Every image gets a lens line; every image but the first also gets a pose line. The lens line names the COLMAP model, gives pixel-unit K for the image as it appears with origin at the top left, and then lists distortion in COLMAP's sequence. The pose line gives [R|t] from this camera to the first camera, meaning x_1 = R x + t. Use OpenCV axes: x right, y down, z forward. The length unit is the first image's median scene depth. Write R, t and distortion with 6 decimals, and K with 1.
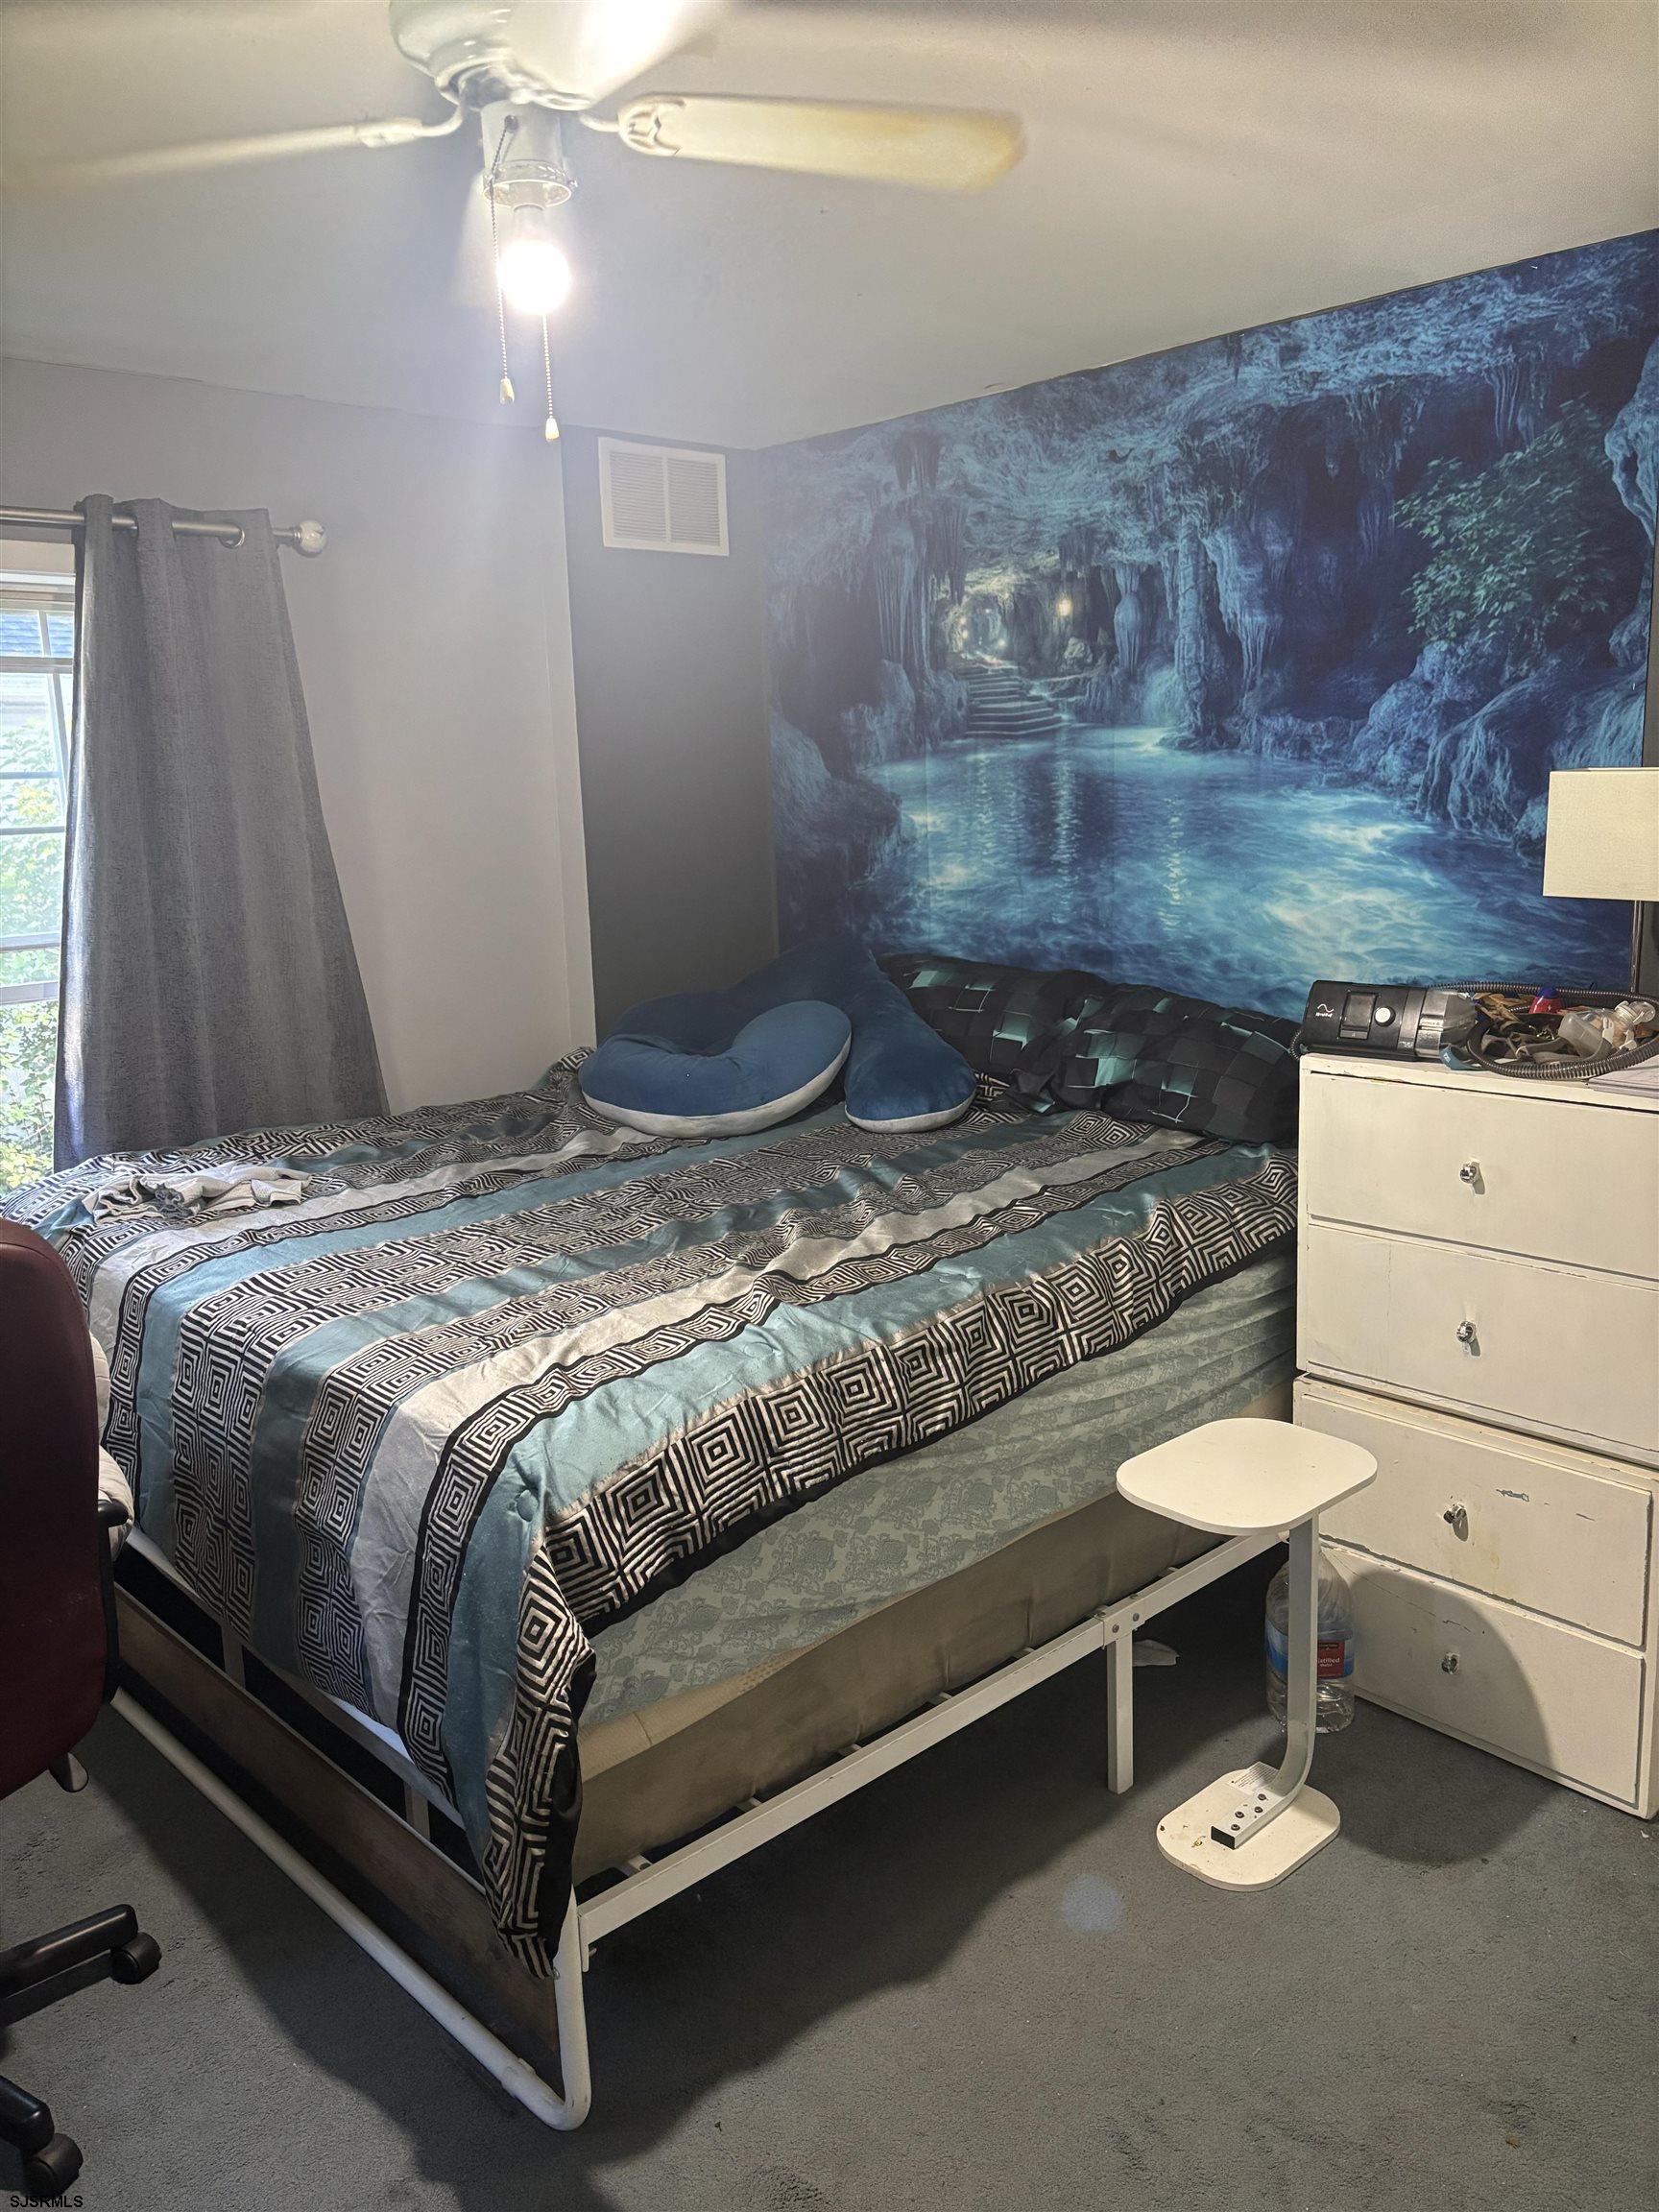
lens RADIAL K [[1655.3, 0, 827.9], [0, 1655.3, 1110.2], [0, 0, 1]] dist [0.013528, -0.030144]
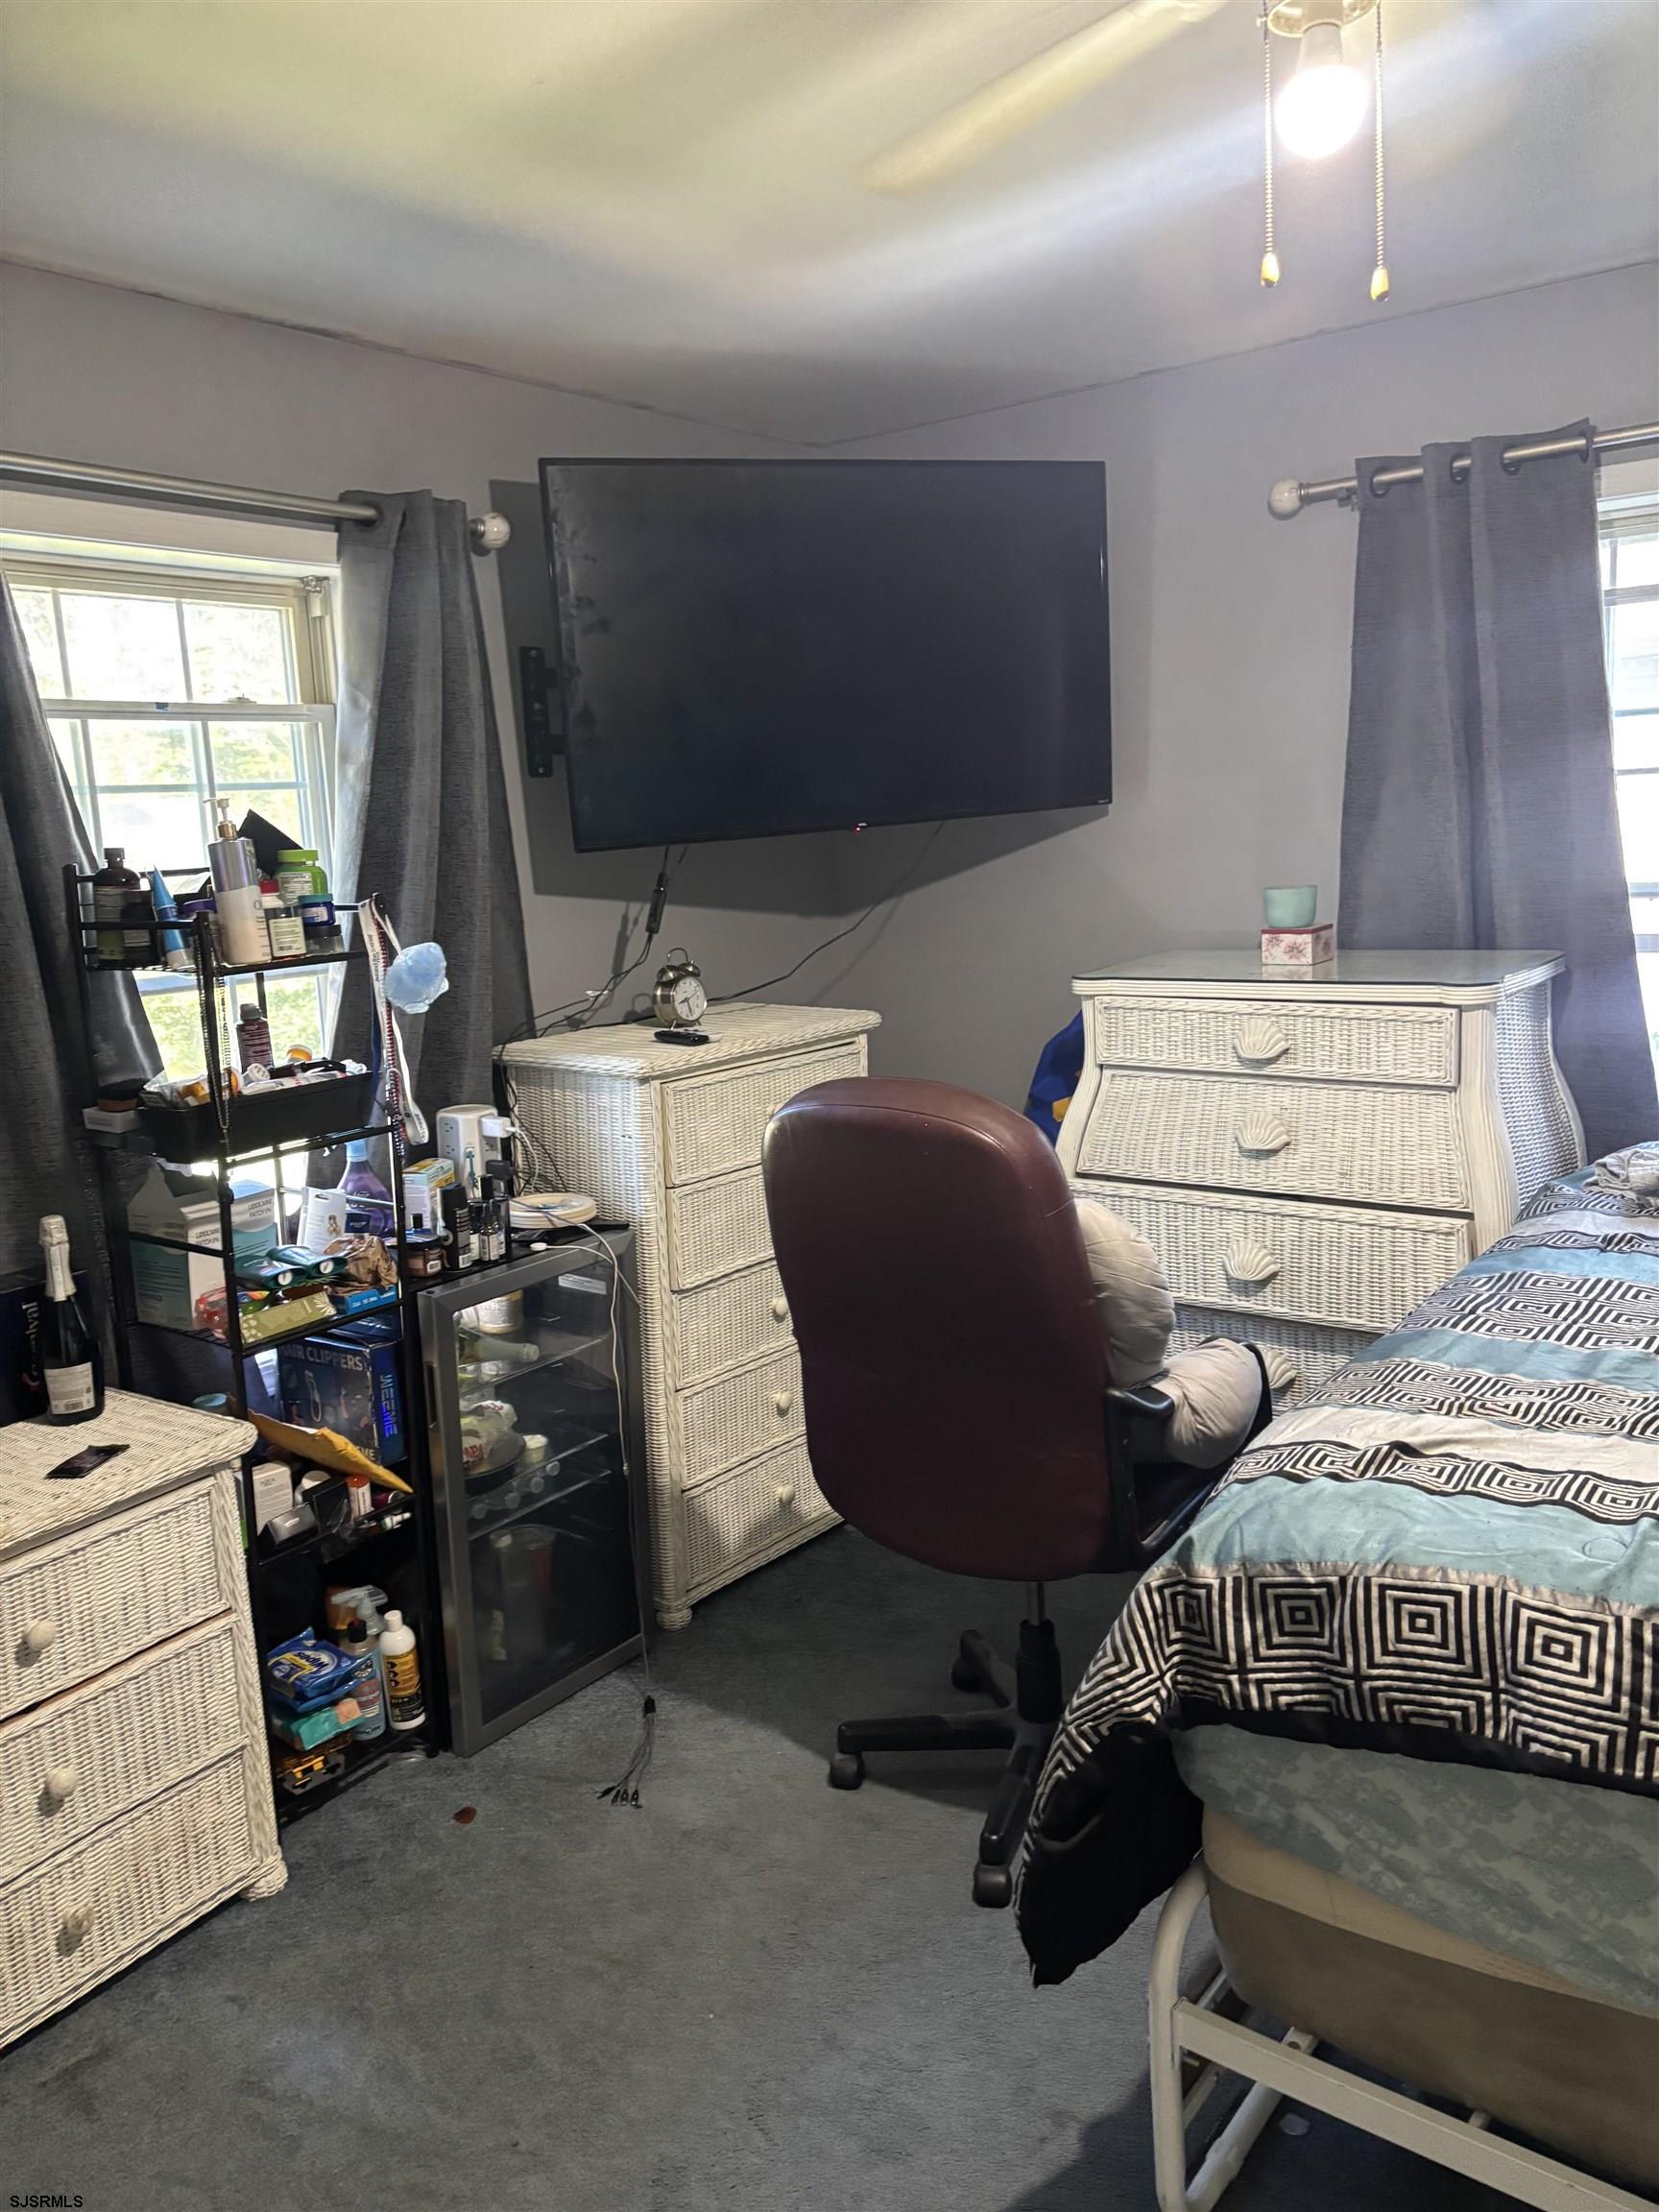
lens RADIAL K [[1655.3, 0, 828.2], [0, 1655.3, 1101.2], [0, 0, 1]] dist [0.013528, -0.030144]
pose [[0.185710, 0.204597, -0.961068, 0.543930], [-0.166053, 0.970550, 0.174528, -0.108006], [0.968472, 0.127176, 0.214214, 0.534092]]
